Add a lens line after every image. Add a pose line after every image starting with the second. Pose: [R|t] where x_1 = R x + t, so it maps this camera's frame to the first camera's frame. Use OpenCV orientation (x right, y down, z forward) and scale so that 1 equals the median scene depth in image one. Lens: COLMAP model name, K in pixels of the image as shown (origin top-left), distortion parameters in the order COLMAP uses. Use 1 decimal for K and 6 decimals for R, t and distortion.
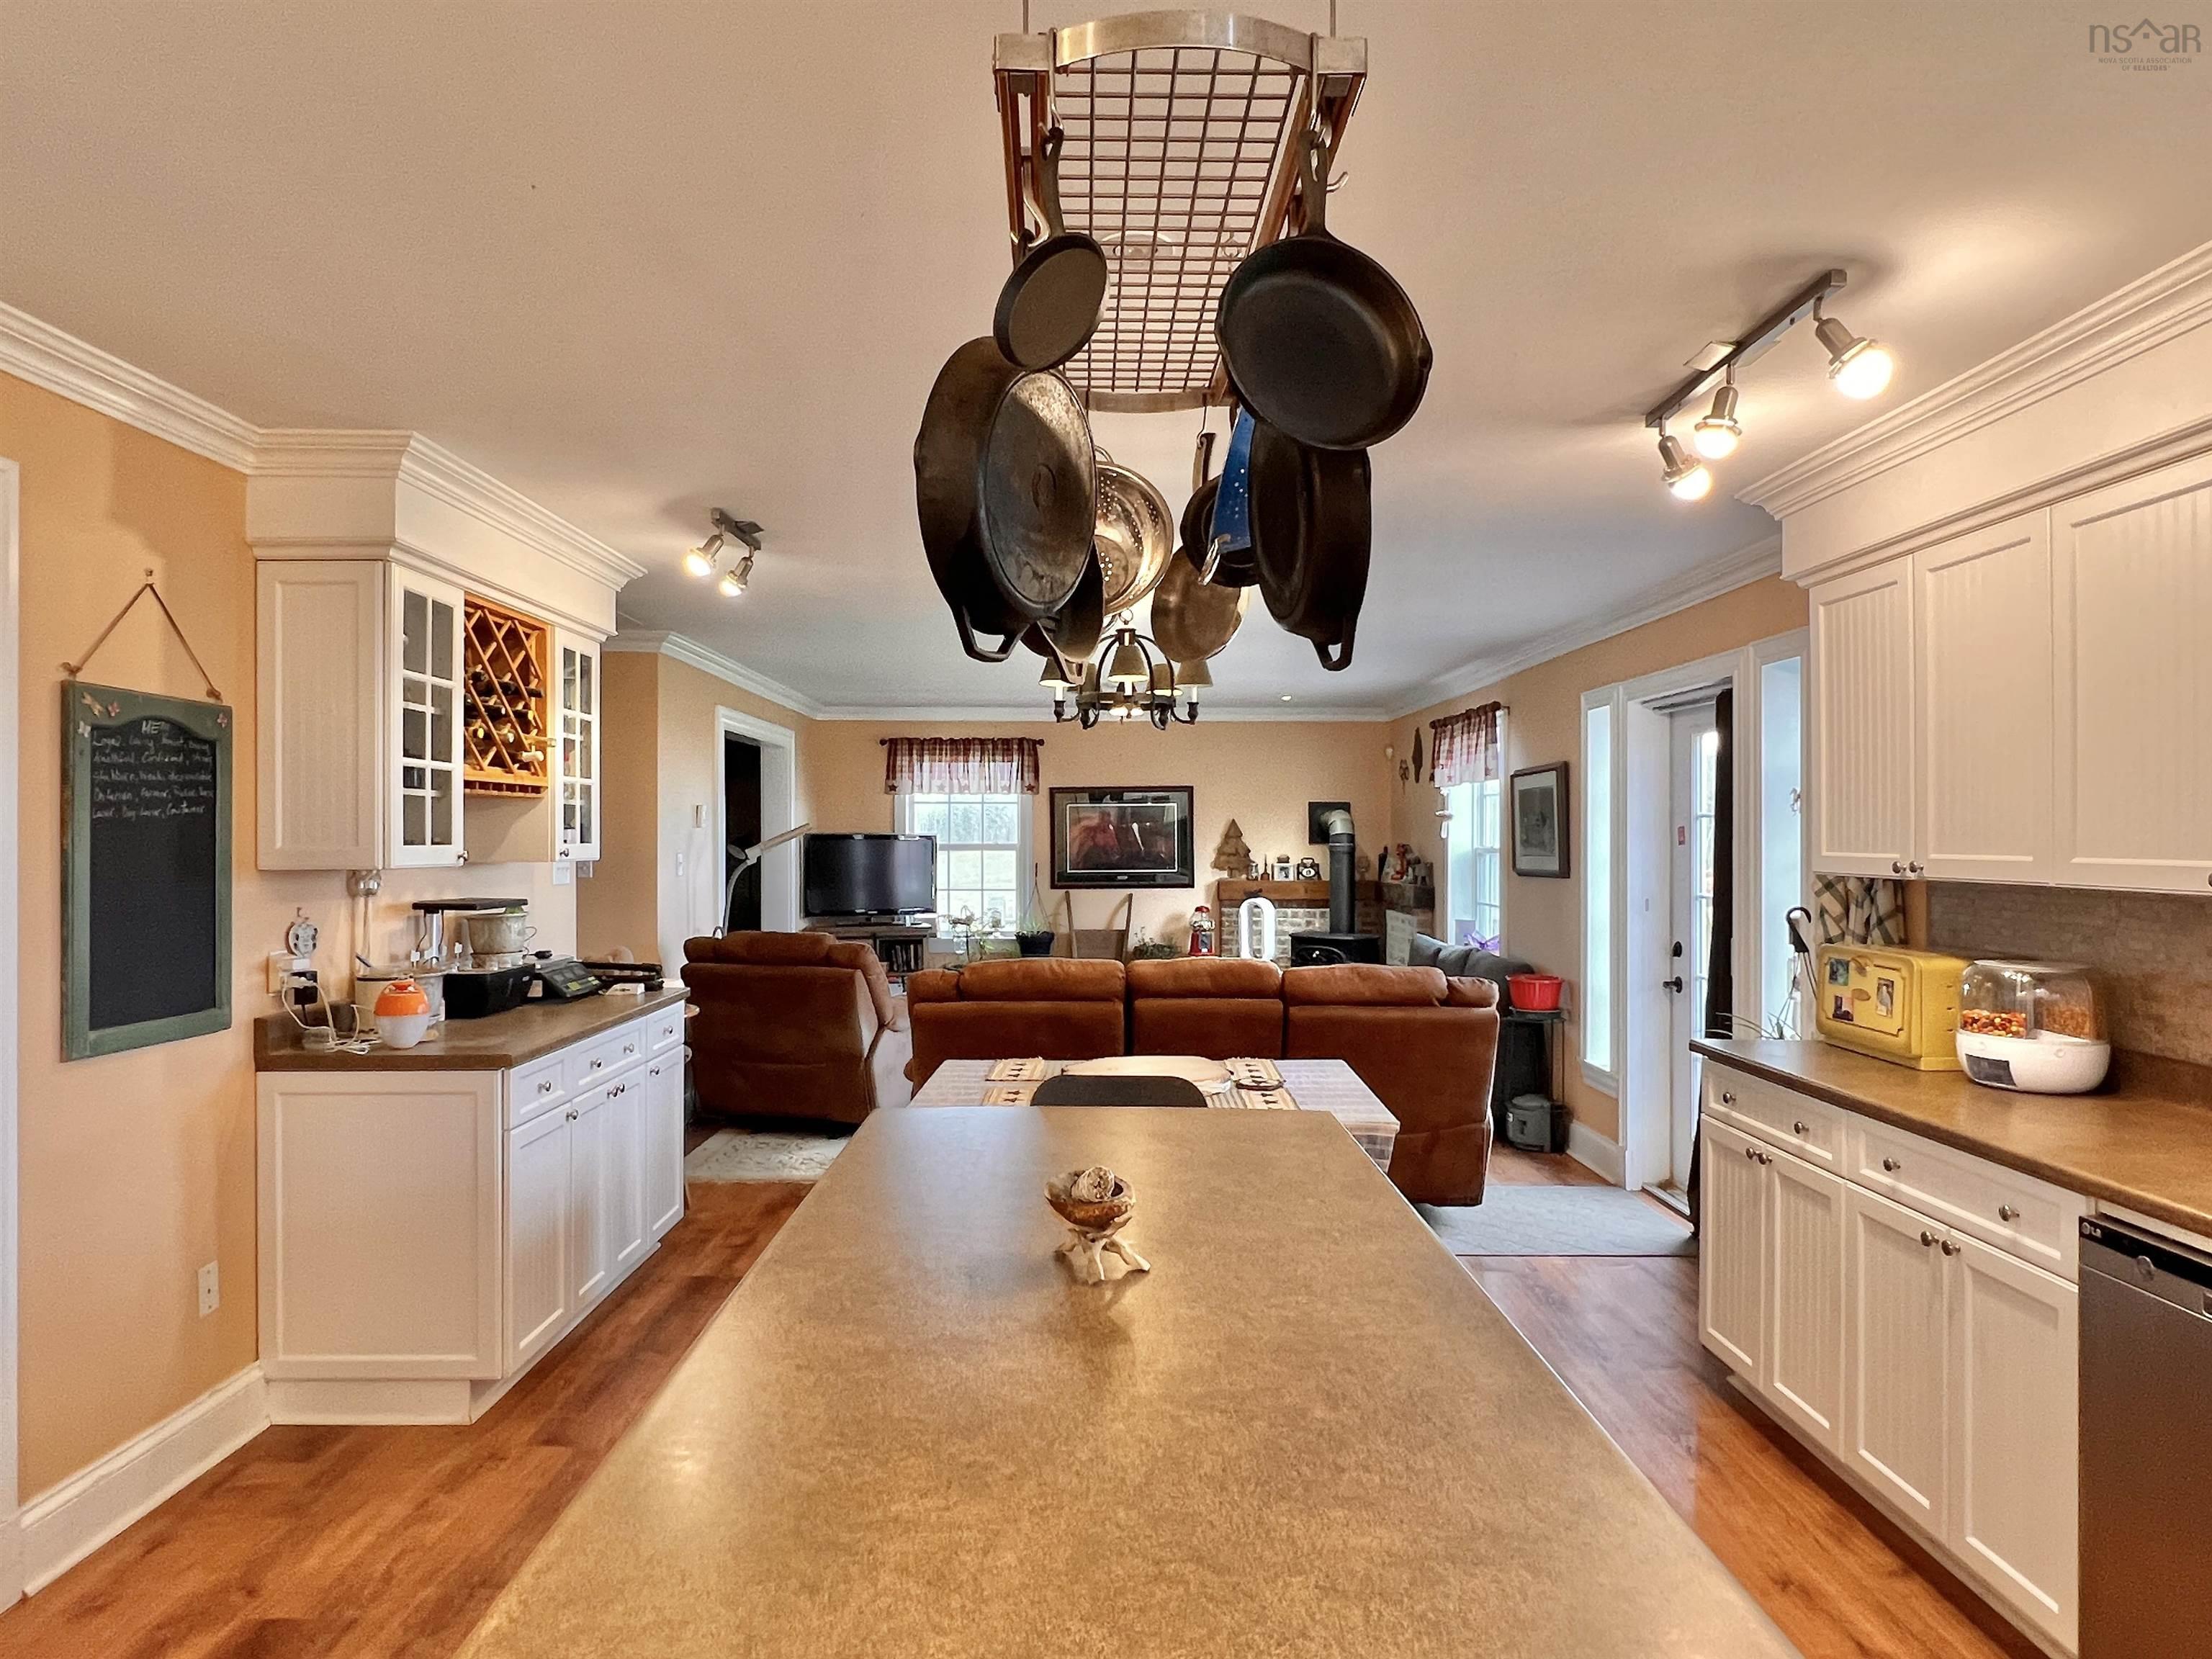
lens RADIAL K [[1318.1, 0, 1097.1], [0, 1318.1, 833.1], [0, 0, 1]] dist [-0.002840, 0.000944]
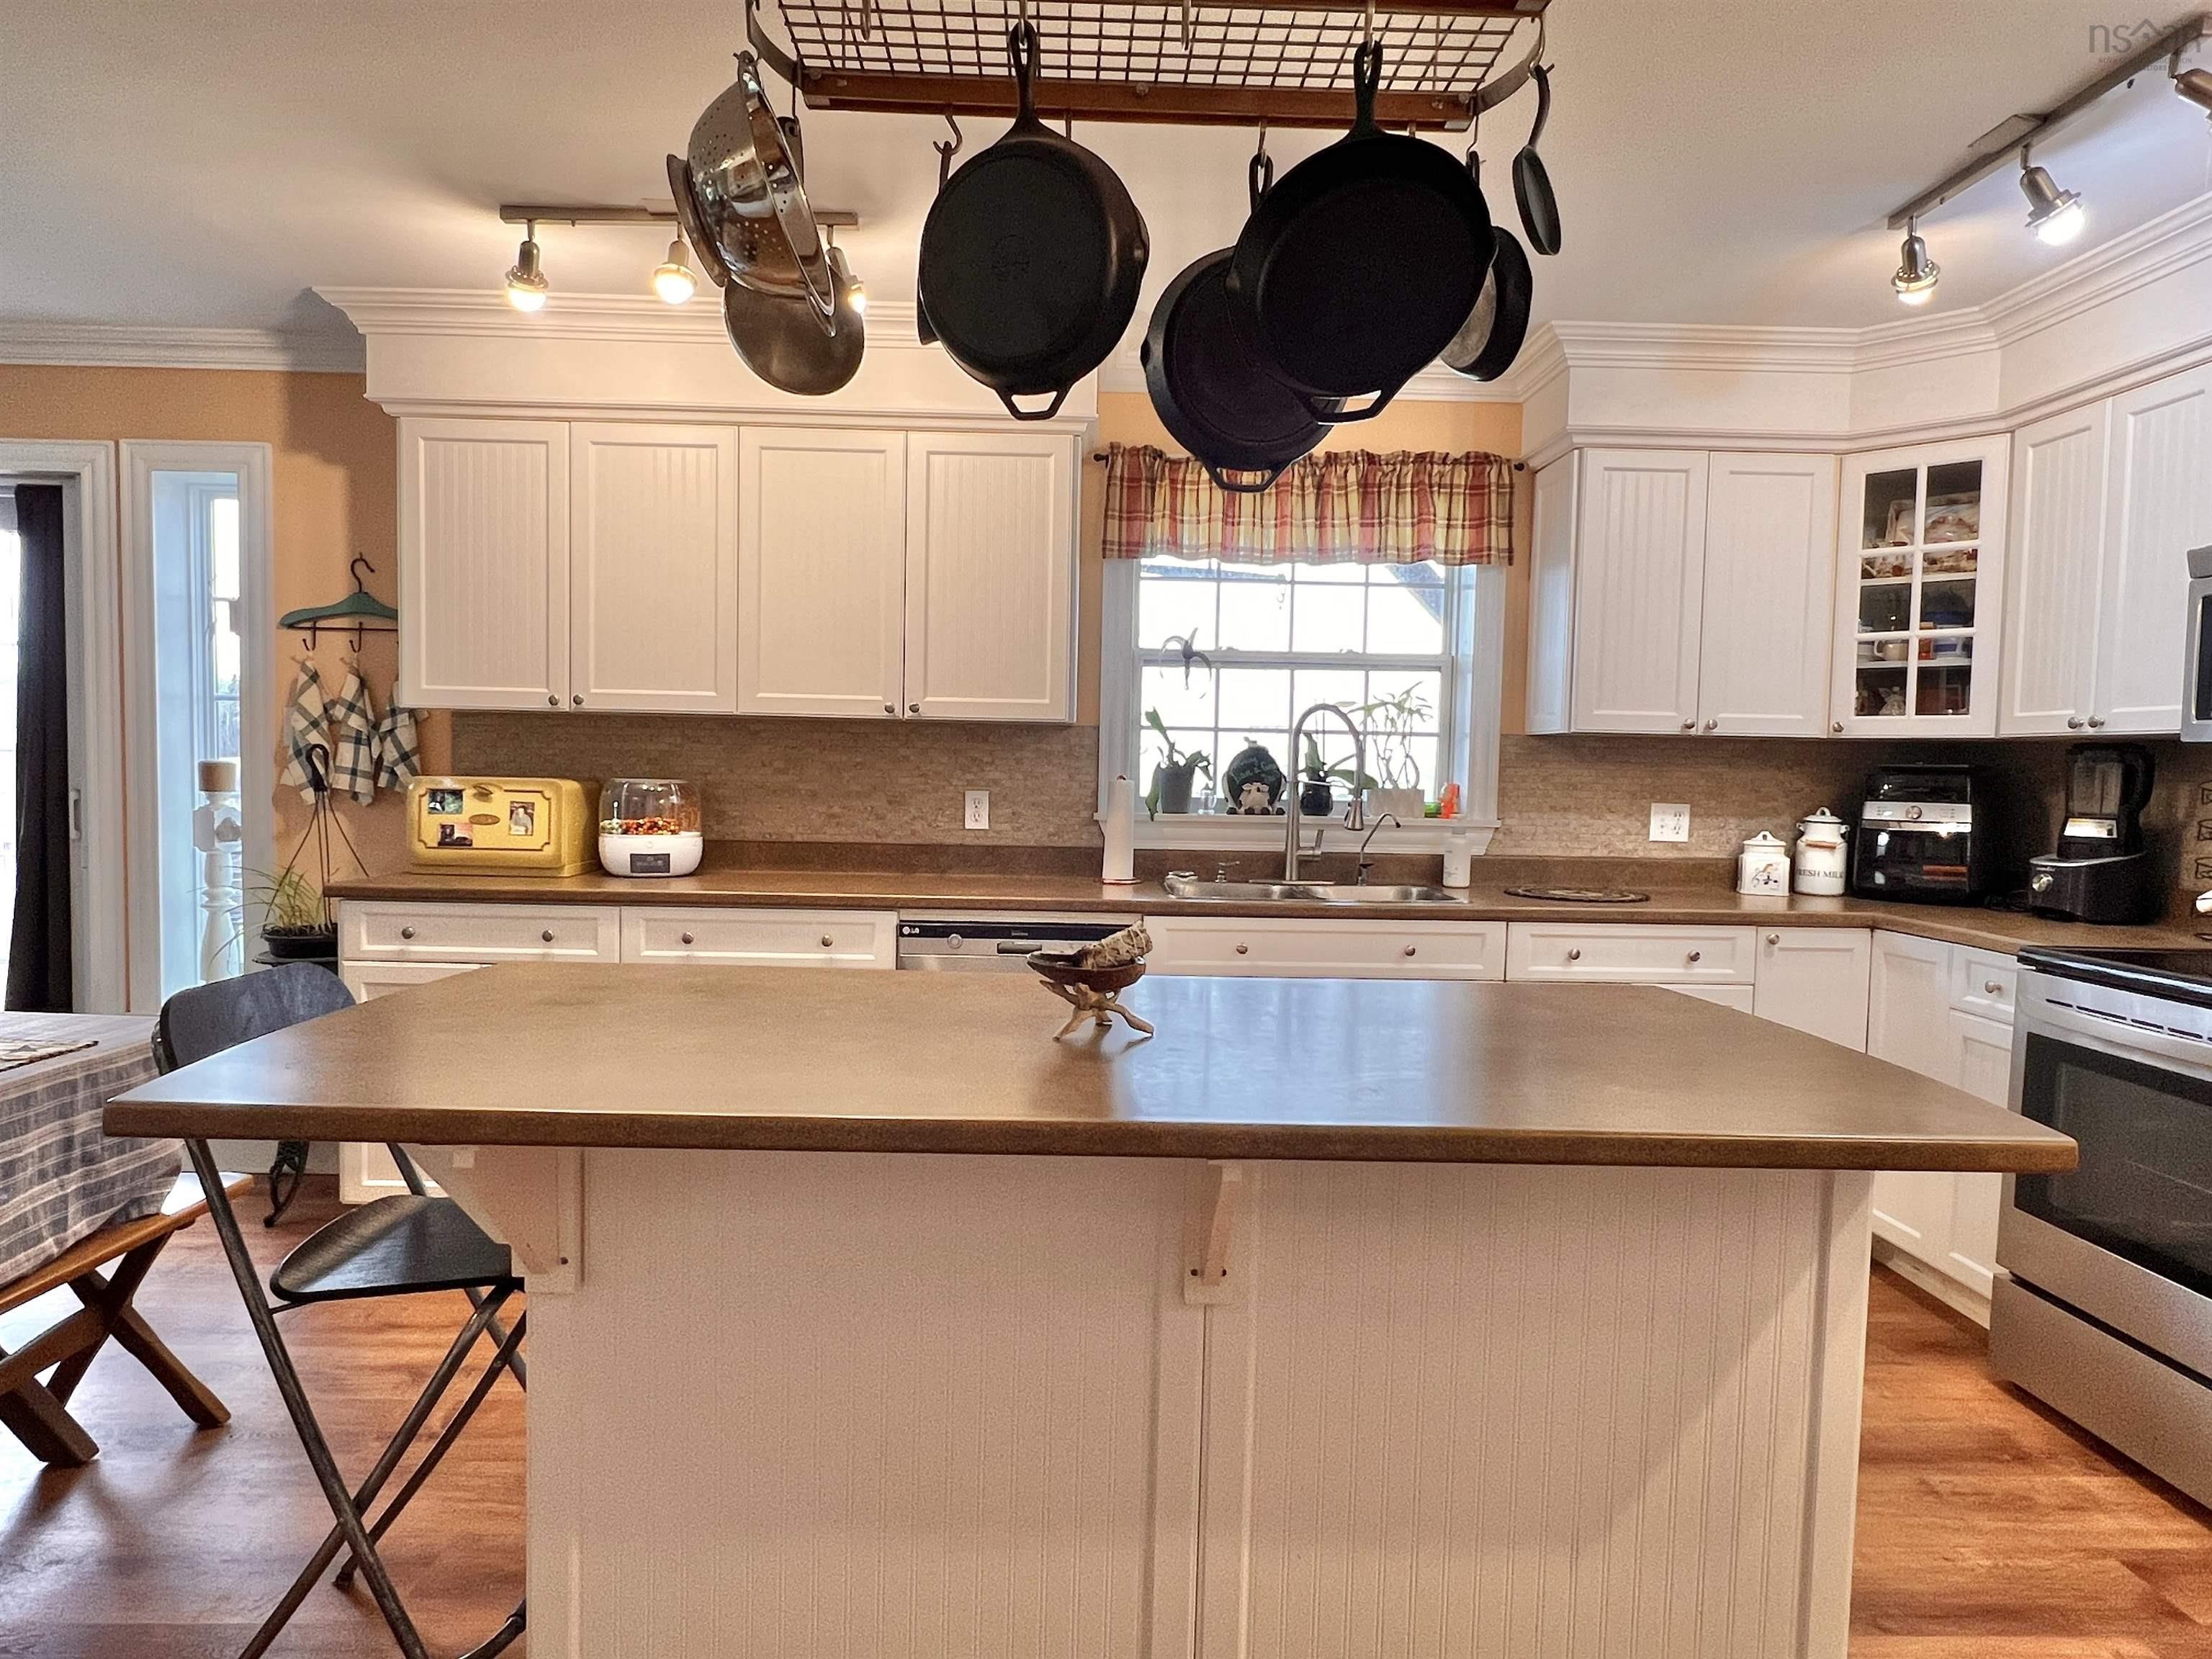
lens RADIAL K [[1318.1, 0, 1097.1], [0, 1318.1, 835.0], [0, 0, 1]] dist [-0.002840, 0.000944]
pose [[-0.016716, -0.055097, 0.998341, -0.276595], [-0.024071, 0.998213, 0.054687, 0.035588], [-0.999570, -0.023117, -0.018013, 0.286566]]
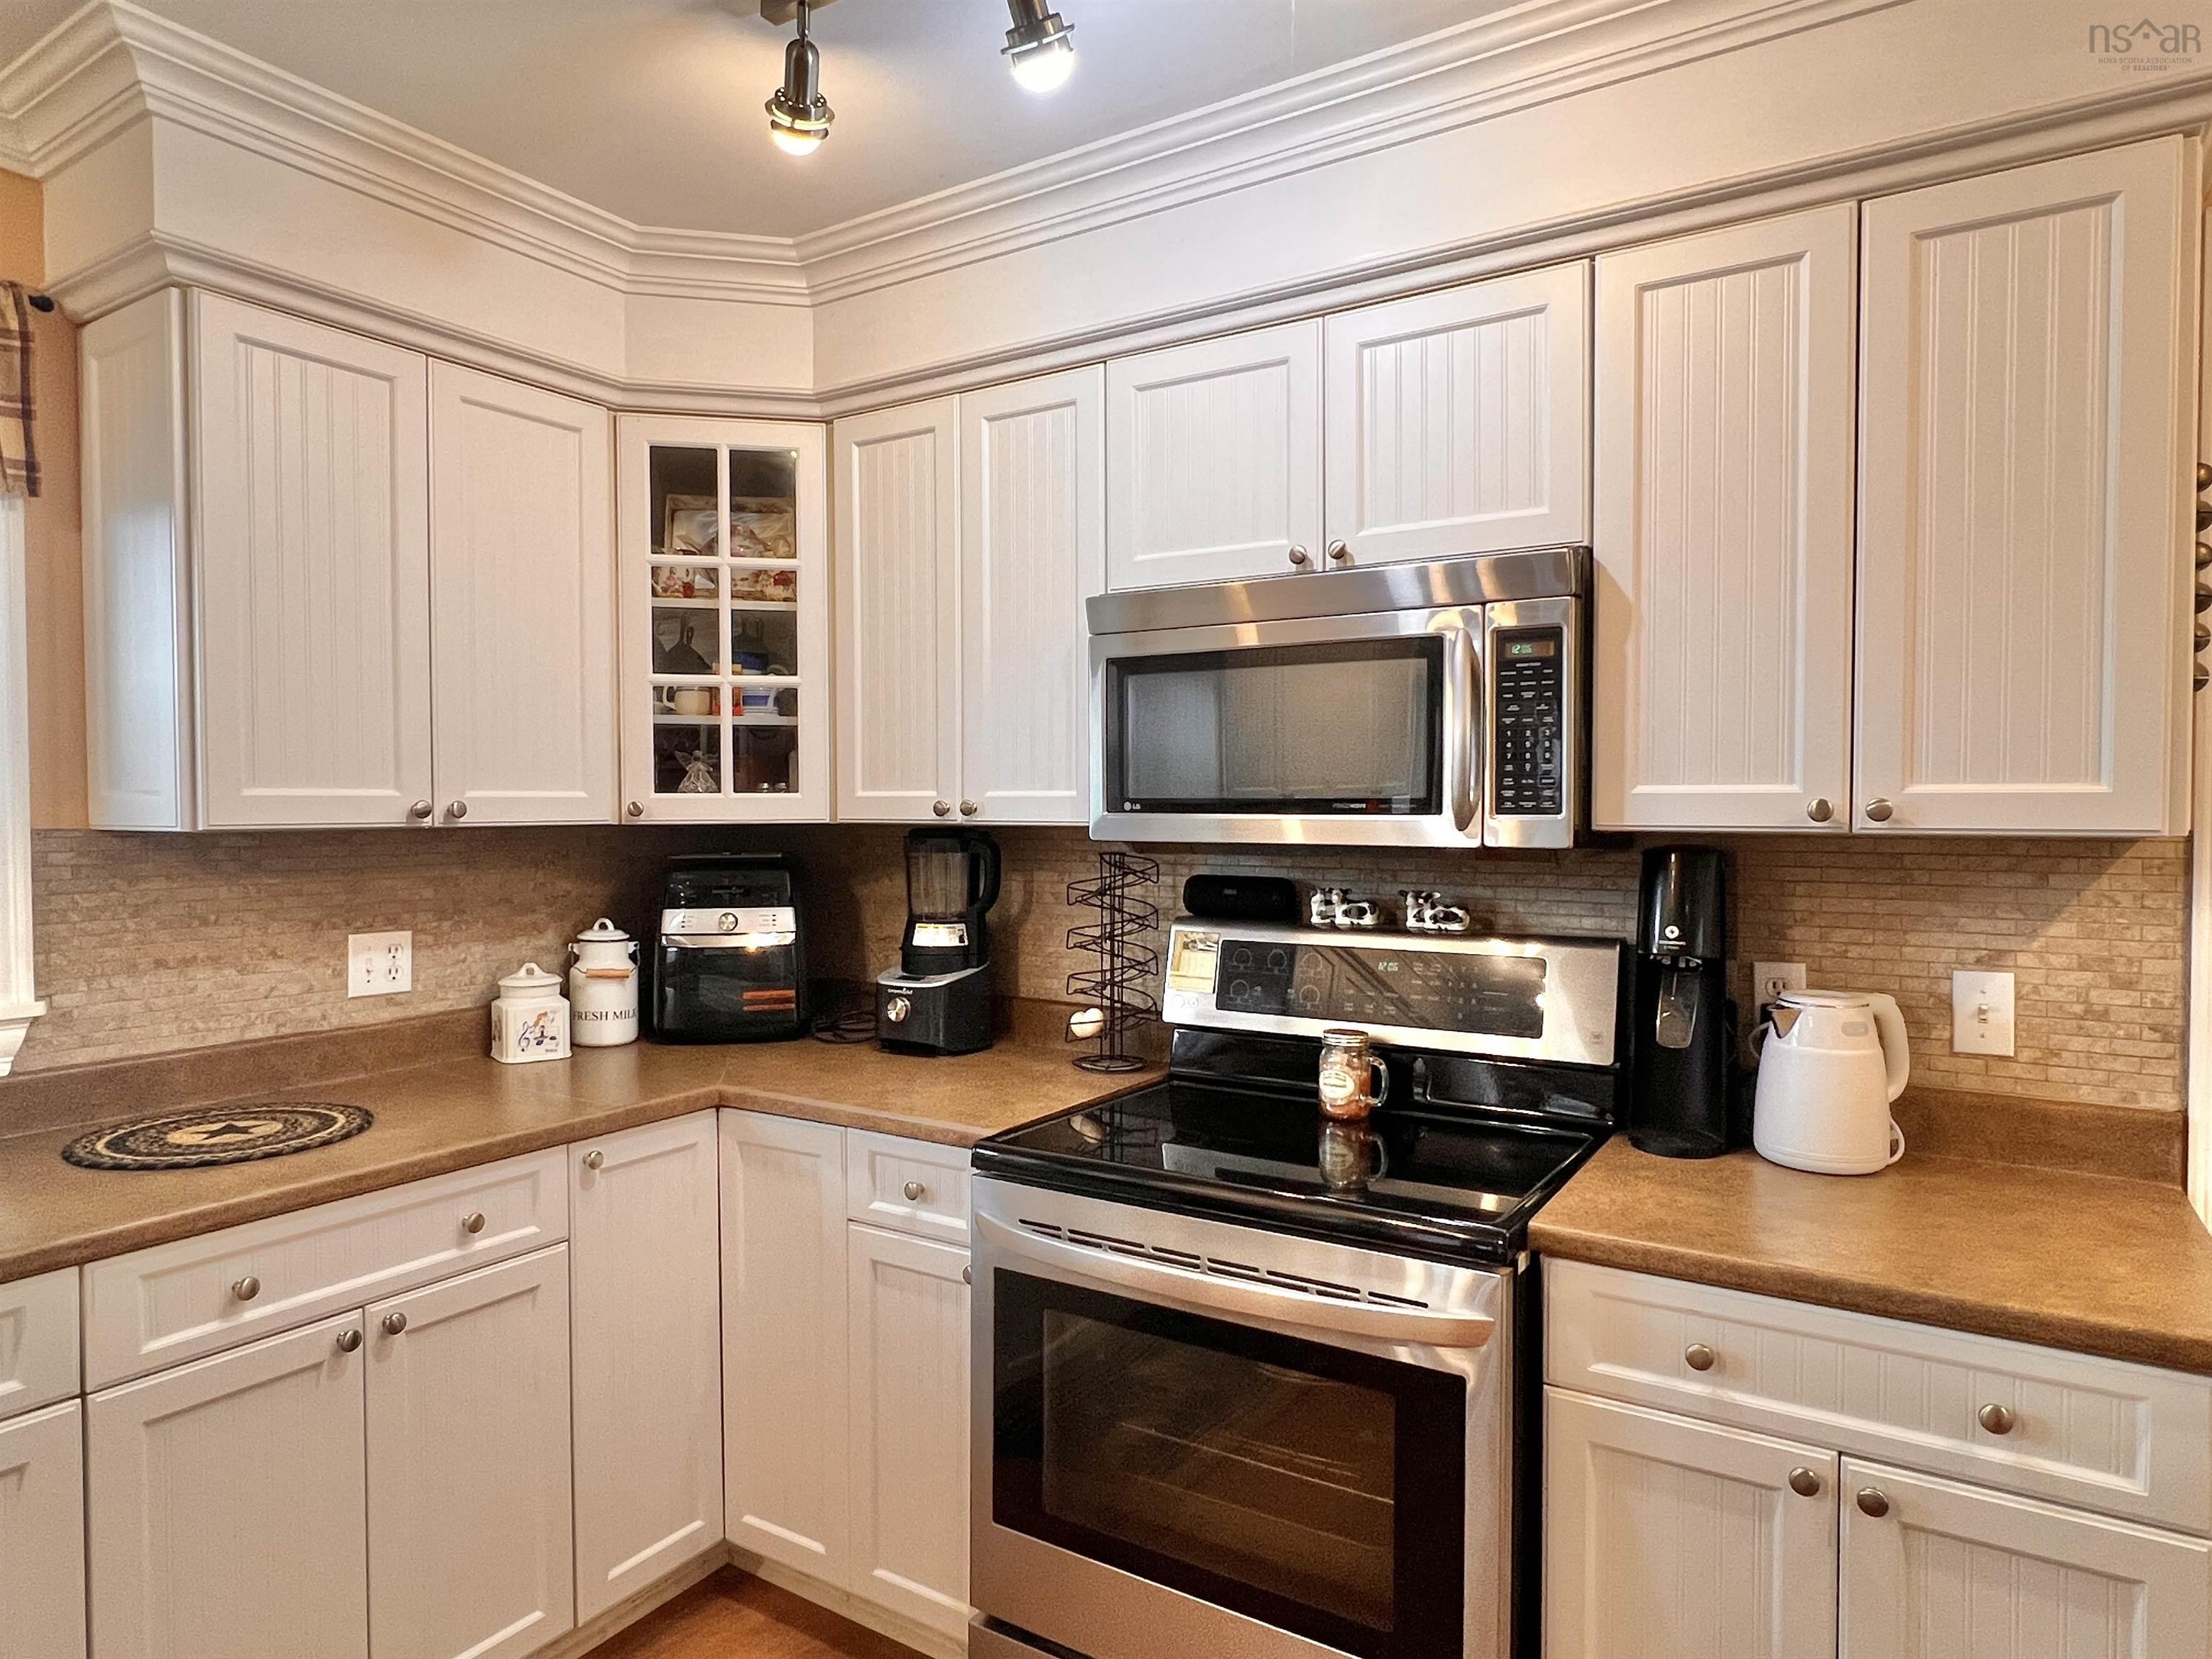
lens RADIAL K [[1318.1, 0, 1090.4], [0, 1318.1, 839.4], [0, 0, 1]] dist [-0.002840, 0.000944]
pose [[-0.837079, -0.014550, 0.546889, -0.025867], [-0.001102, 0.999689, 0.024909, 0.010534], [-0.547081, 0.020248, -0.836835, 0.206387]]
